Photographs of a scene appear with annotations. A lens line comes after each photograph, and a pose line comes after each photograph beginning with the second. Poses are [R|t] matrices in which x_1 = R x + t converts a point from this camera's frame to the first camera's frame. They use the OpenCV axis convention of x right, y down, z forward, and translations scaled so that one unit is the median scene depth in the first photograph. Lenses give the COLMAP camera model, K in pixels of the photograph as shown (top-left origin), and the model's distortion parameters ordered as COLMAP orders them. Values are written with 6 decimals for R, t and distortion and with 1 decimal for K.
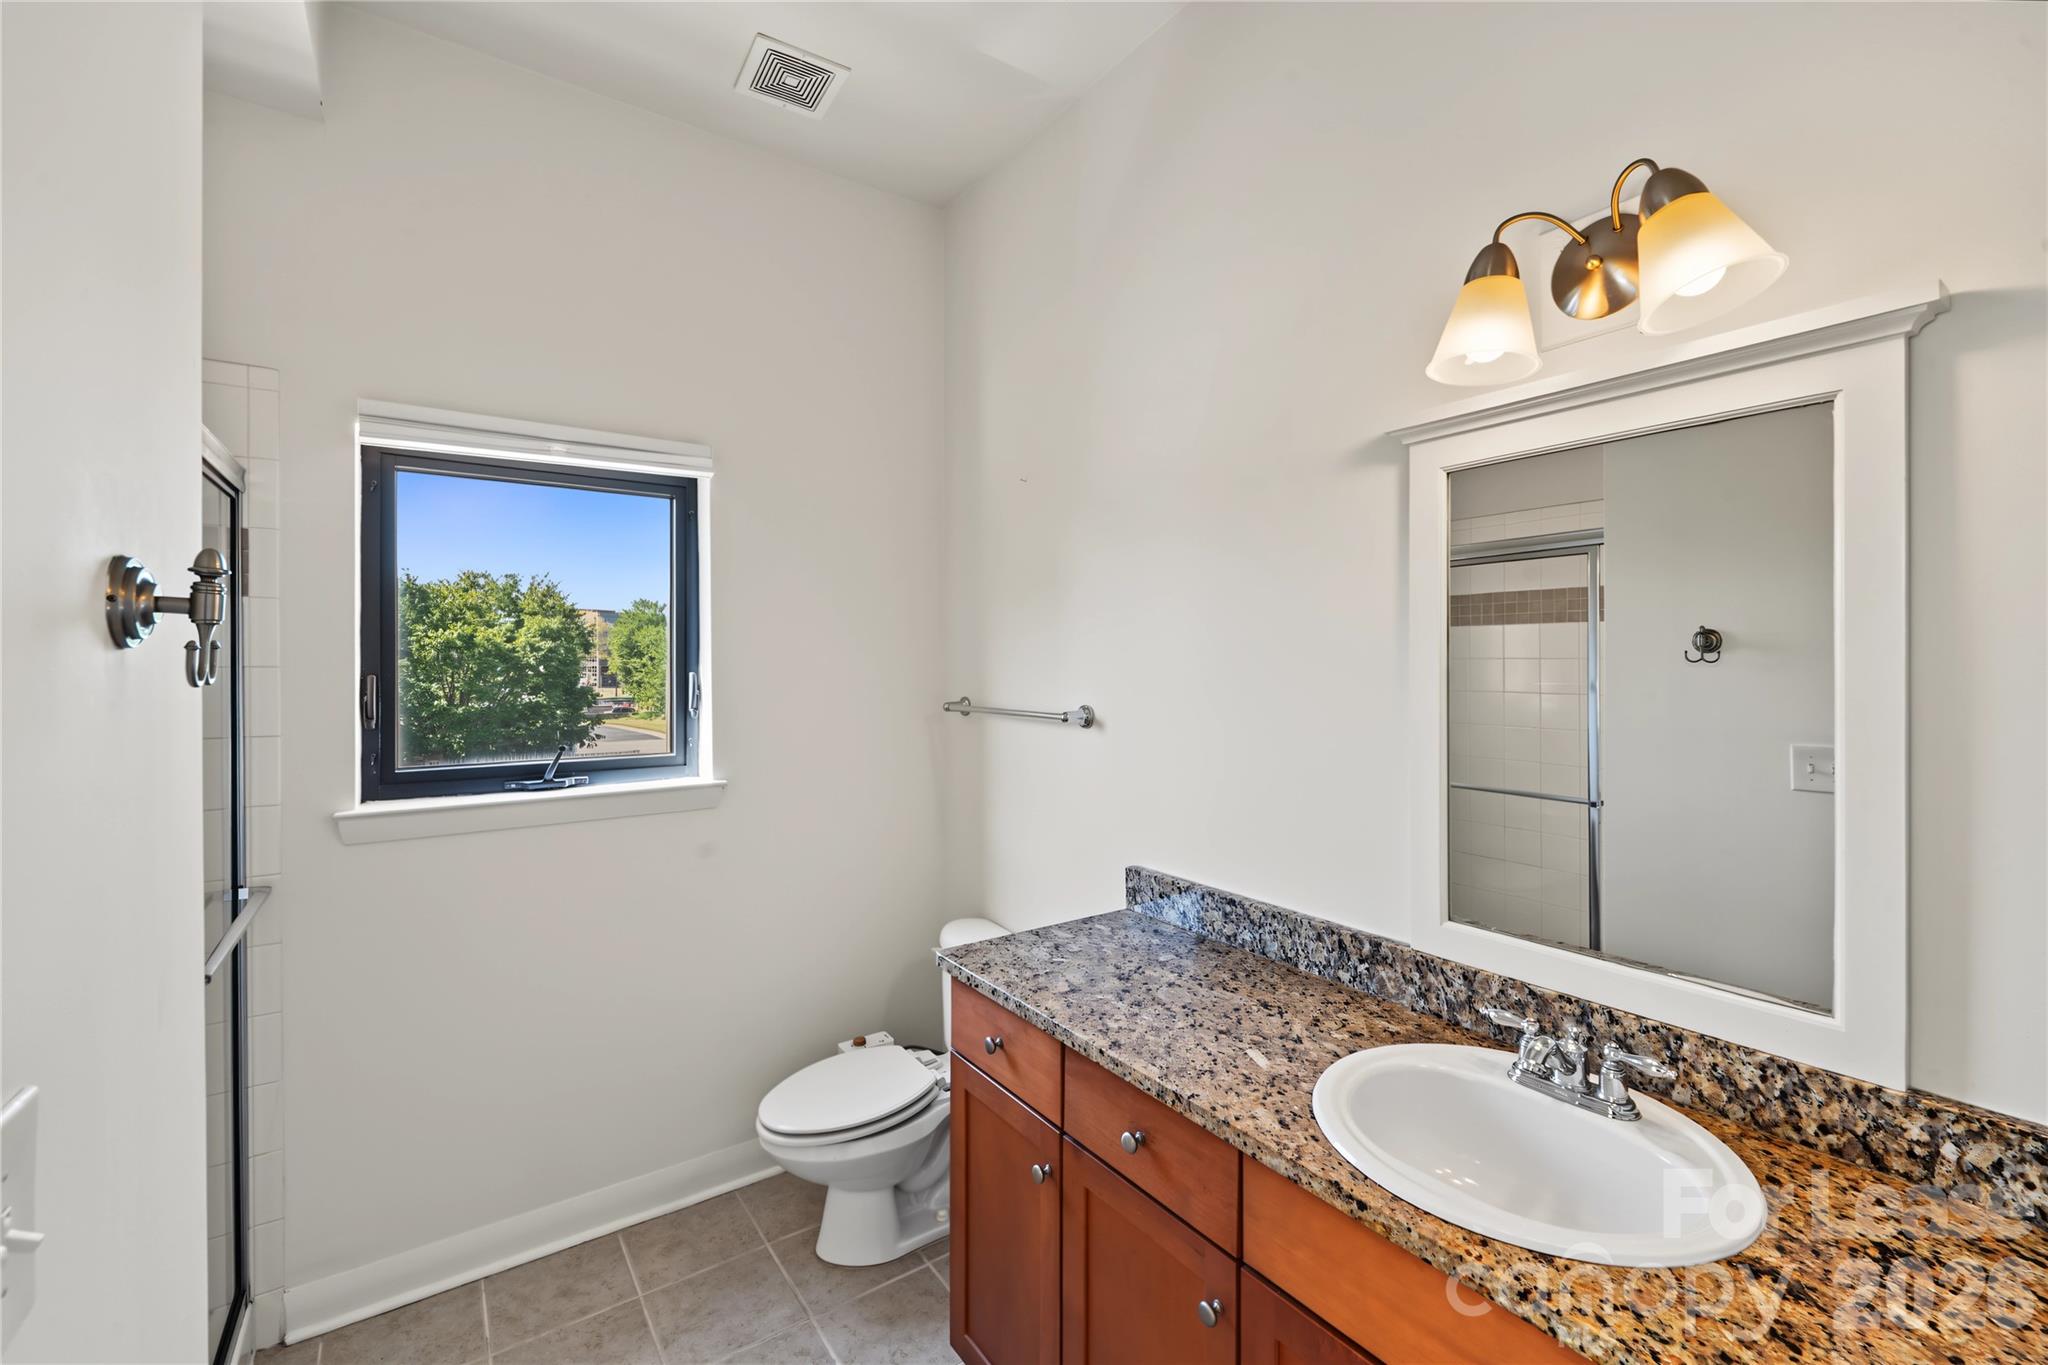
lens RADIAL K [[859.2, 0, 1026.5], [0, 859.2, 670.7], [0, 0, 1]] dist [0.003681, 0.000133]
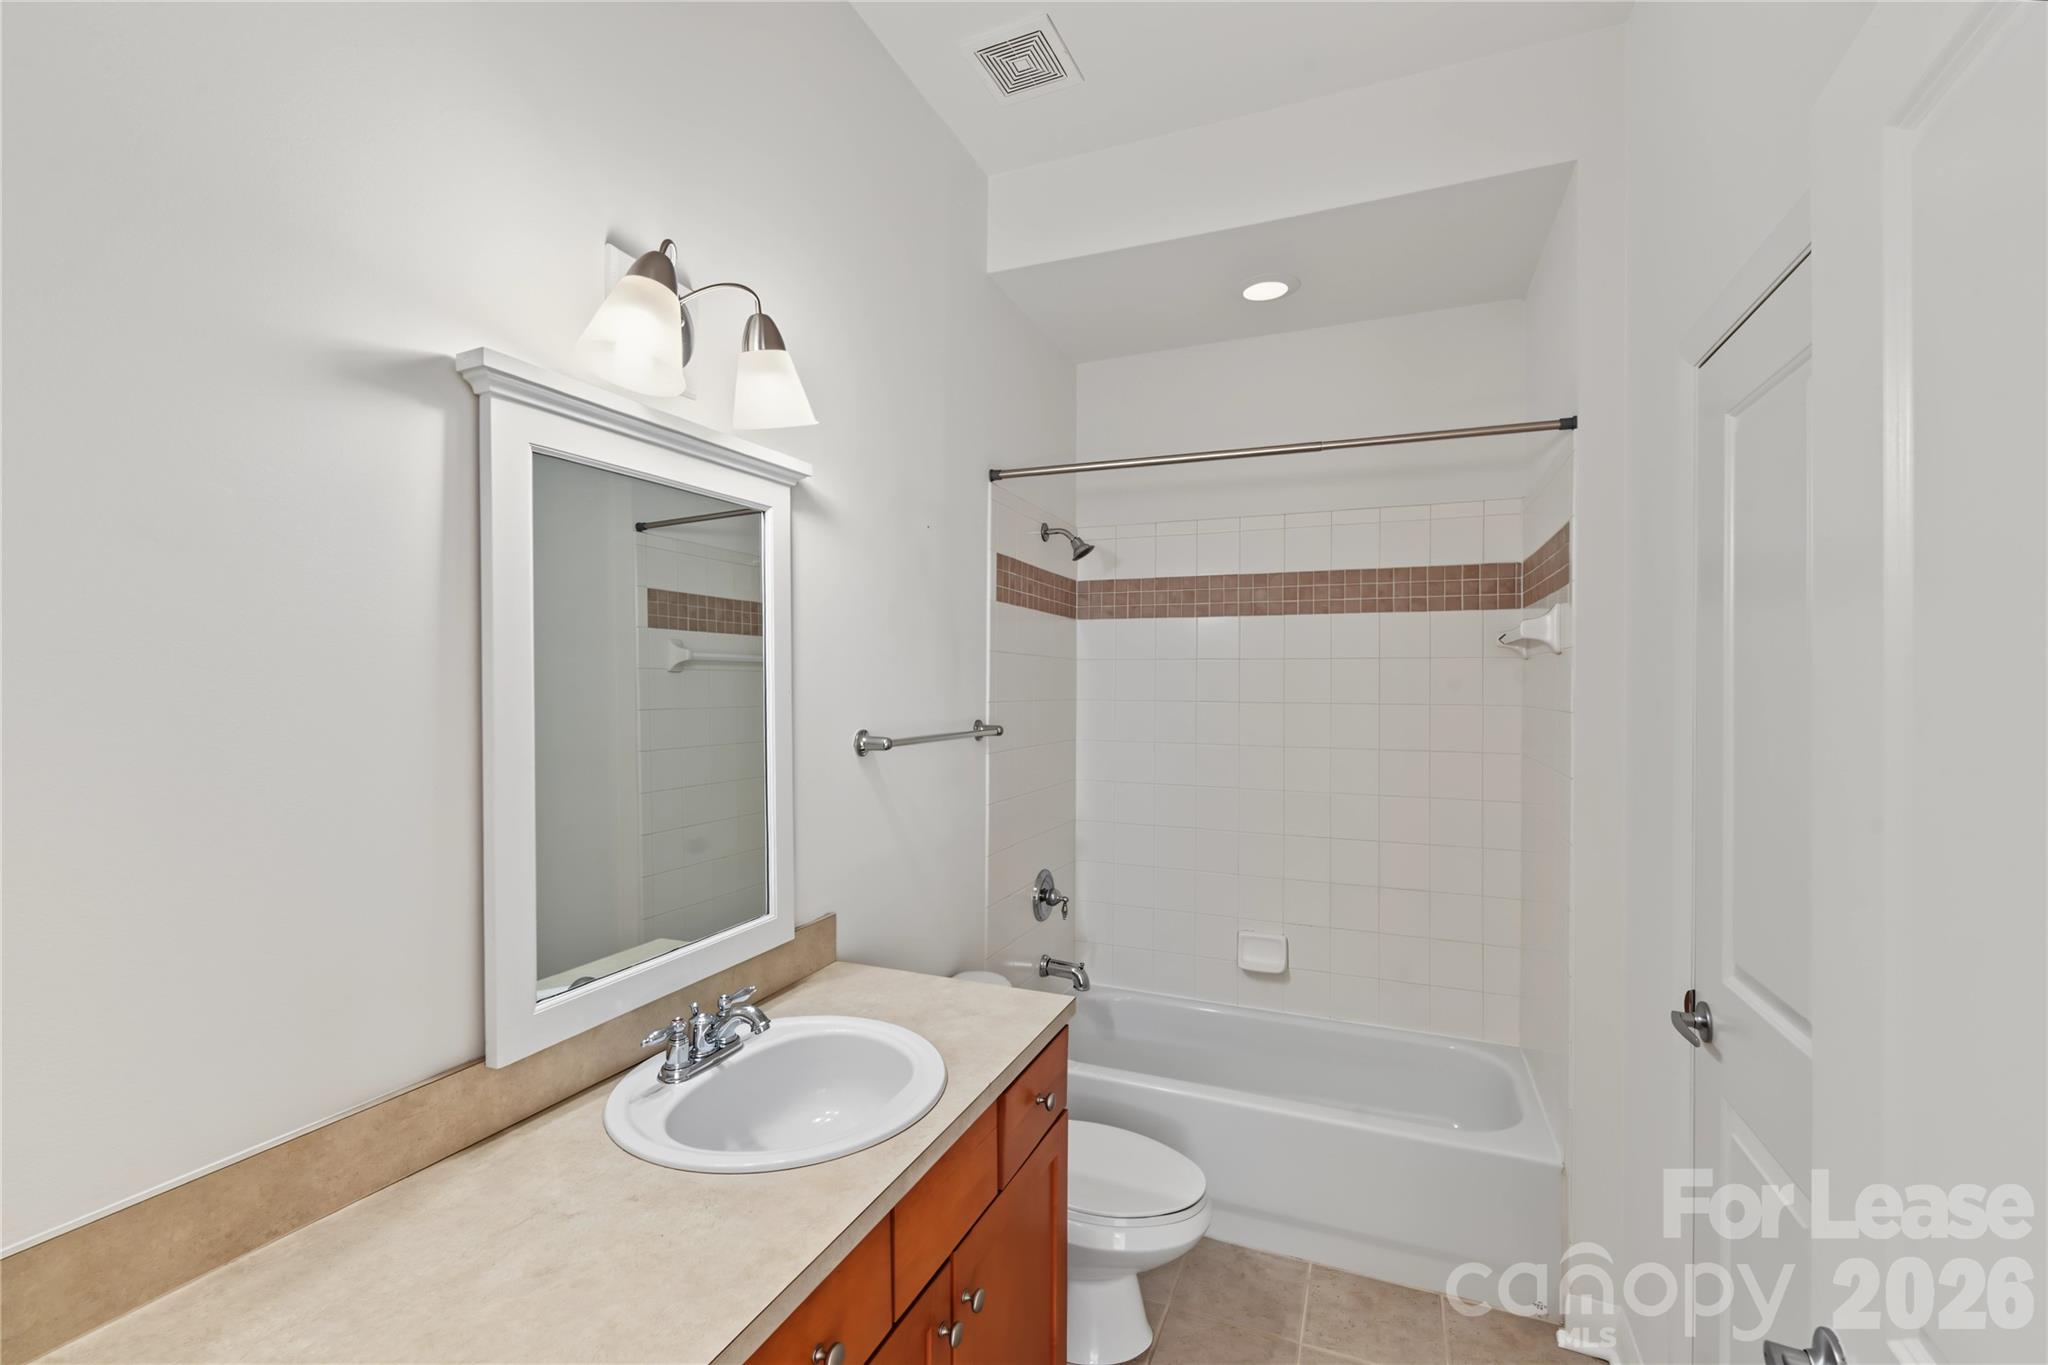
lens RADIAL K [[859.2, 0, 1026.5], [0, 859.2, 670.7], [0, 0, 1]] dist [0.003681, 0.000133]
pose [[-0.524260, 0.004144, 0.851548, -0.470931], [0.009527, 0.999954, 0.001000, -0.014981], [-0.851505, 0.008637, -0.524276, 1.037467]]
